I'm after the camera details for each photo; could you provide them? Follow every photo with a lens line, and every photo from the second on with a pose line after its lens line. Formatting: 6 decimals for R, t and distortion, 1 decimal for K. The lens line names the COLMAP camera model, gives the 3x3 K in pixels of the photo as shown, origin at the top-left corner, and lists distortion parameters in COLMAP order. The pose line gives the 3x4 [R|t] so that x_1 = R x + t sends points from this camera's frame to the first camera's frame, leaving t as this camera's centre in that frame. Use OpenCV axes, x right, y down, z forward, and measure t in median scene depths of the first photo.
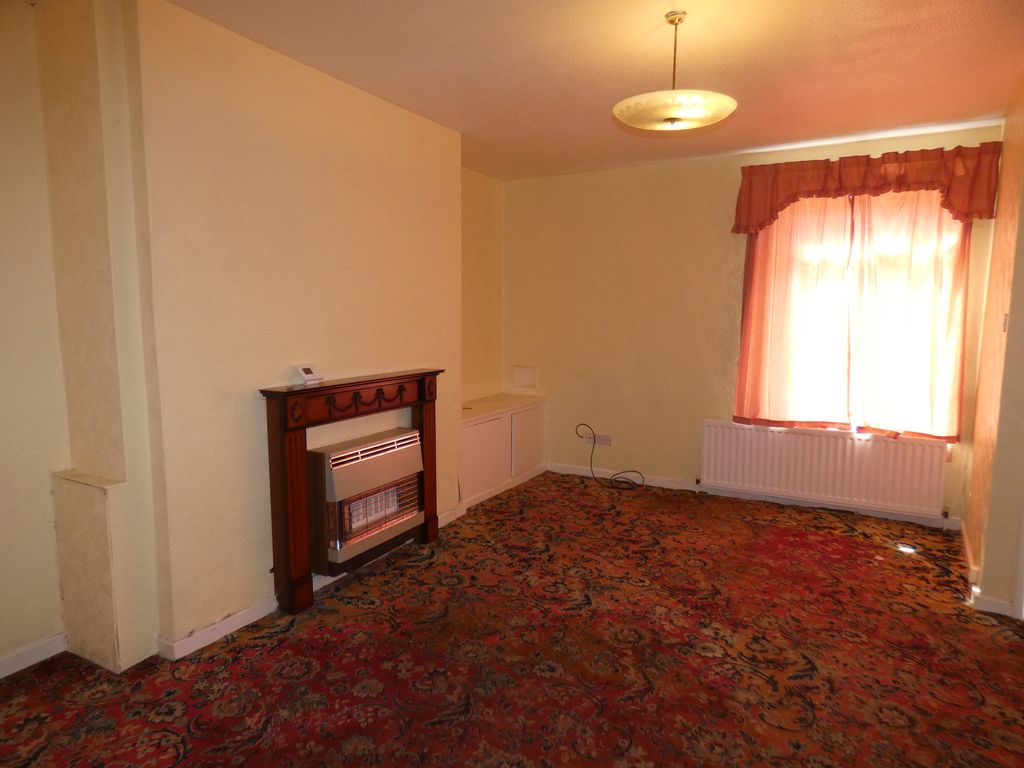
lens RADIAL K [[613.9, 0, 511.5], [0, 613.9, 384.7], [0, 0, 1]] dist [-0.016337, 0.005218]
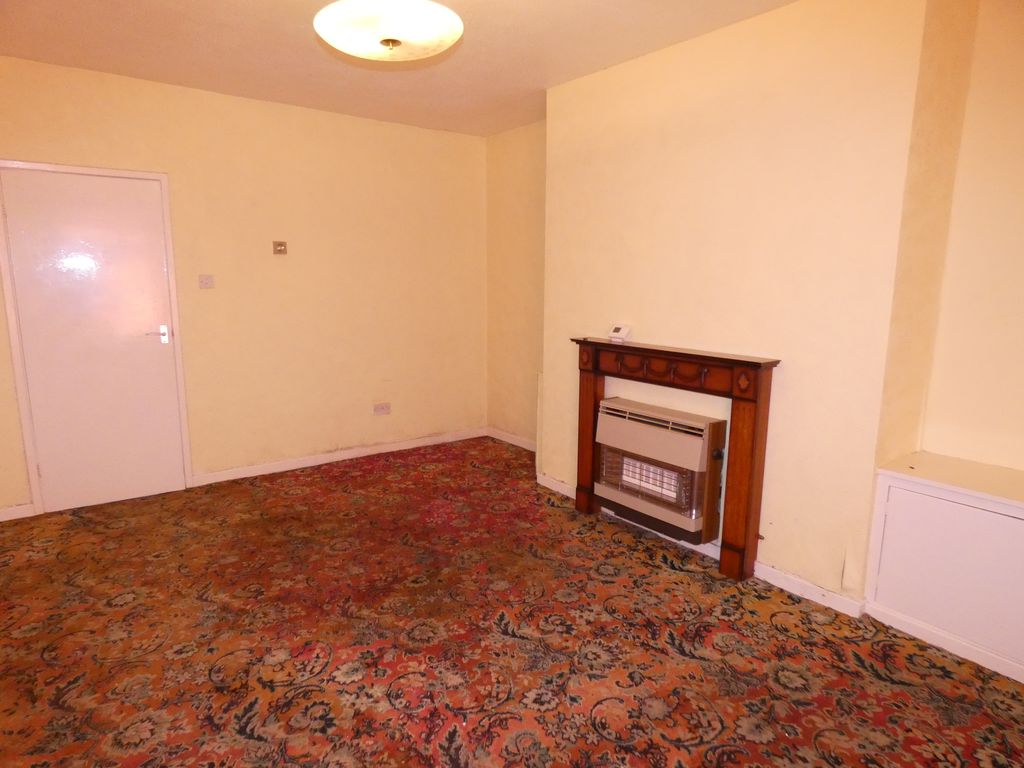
lens RADIAL K [[613.9, 0, 510.9], [0, 613.9, 382.2], [0, 0, 1]] dist [-0.016337, 0.005218]
pose [[-0.389893, 0.155212, -0.907685, 0.838393], [-0.120927, 0.968527, 0.217560, -0.156838], [0.912885, 0.194589, -0.358853, 1.260503]]
